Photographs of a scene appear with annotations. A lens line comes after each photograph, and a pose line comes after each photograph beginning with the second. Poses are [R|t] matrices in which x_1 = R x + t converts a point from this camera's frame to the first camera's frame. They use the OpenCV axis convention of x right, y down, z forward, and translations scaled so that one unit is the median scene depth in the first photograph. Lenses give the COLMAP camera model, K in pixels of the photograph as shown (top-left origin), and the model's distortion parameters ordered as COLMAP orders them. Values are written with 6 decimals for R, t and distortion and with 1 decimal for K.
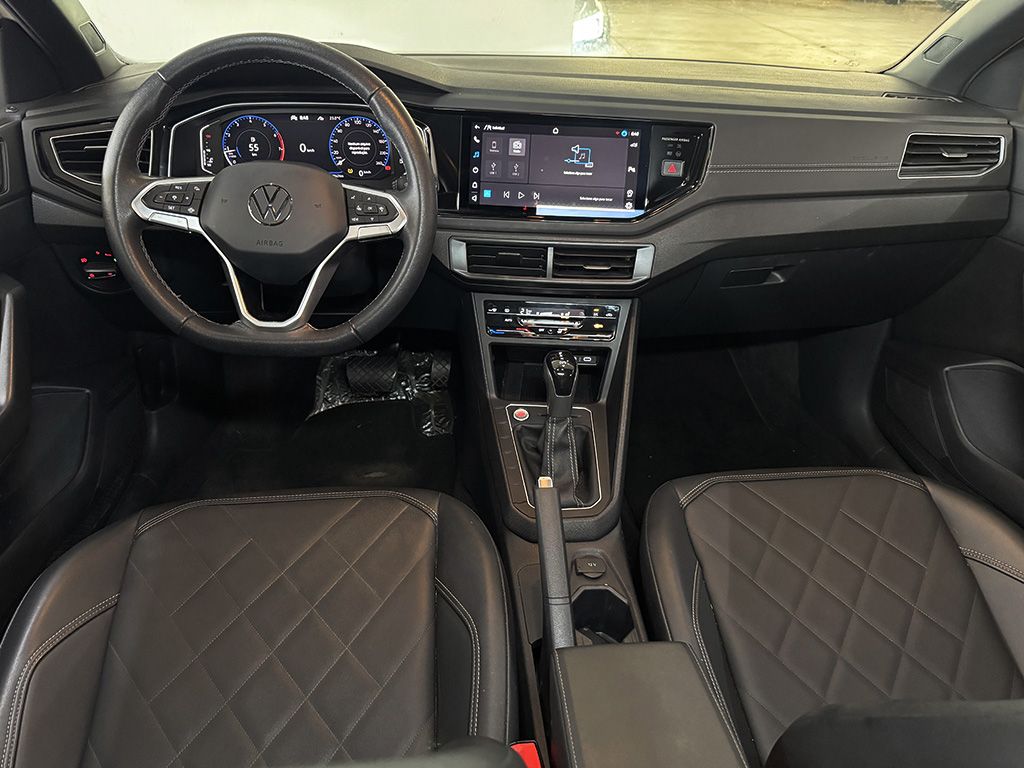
lens RADIAL K [[706.0, 0, 512.0], [0, 706.0, 384.0], [0, 0, 1]] dist [0.000960, -0.008606]
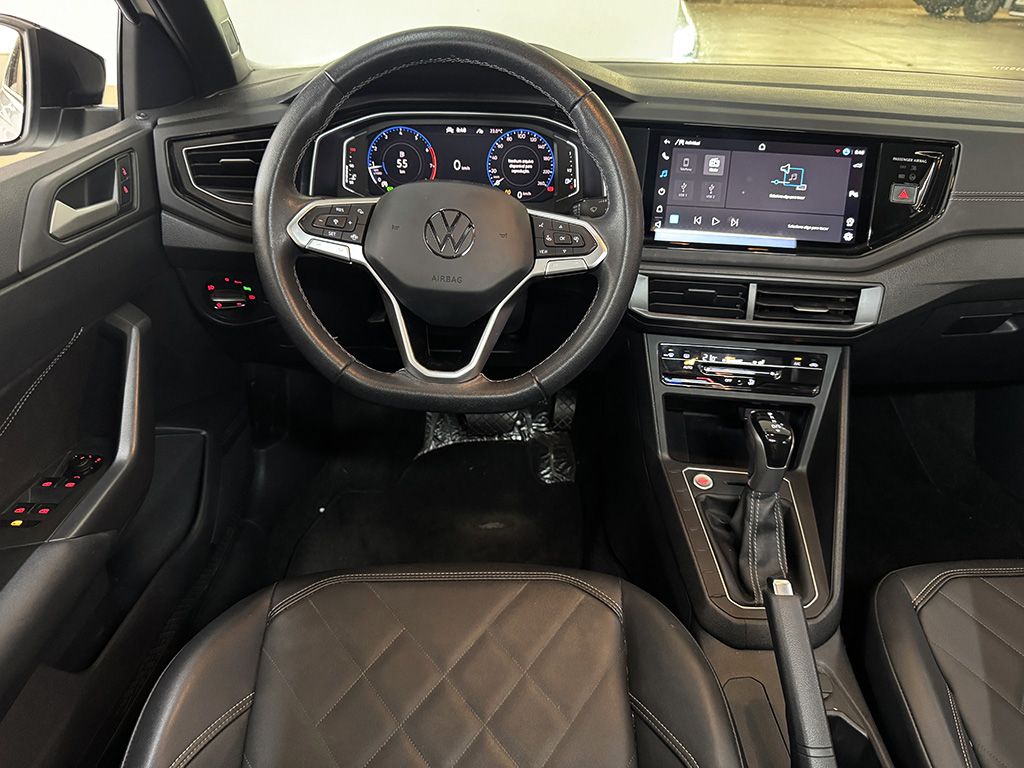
lens RADIAL K [[707.3, 0, 512.0], [0, 707.3, 384.0], [0, 0, 1]] dist [0.063643, -0.101105]
pose [[0.997020, 0.032549, -0.069941, -0.165167], [-0.034297, 0.999125, -0.023948, -0.046327], [0.069100, 0.026275, 0.997264, 0.139310]]
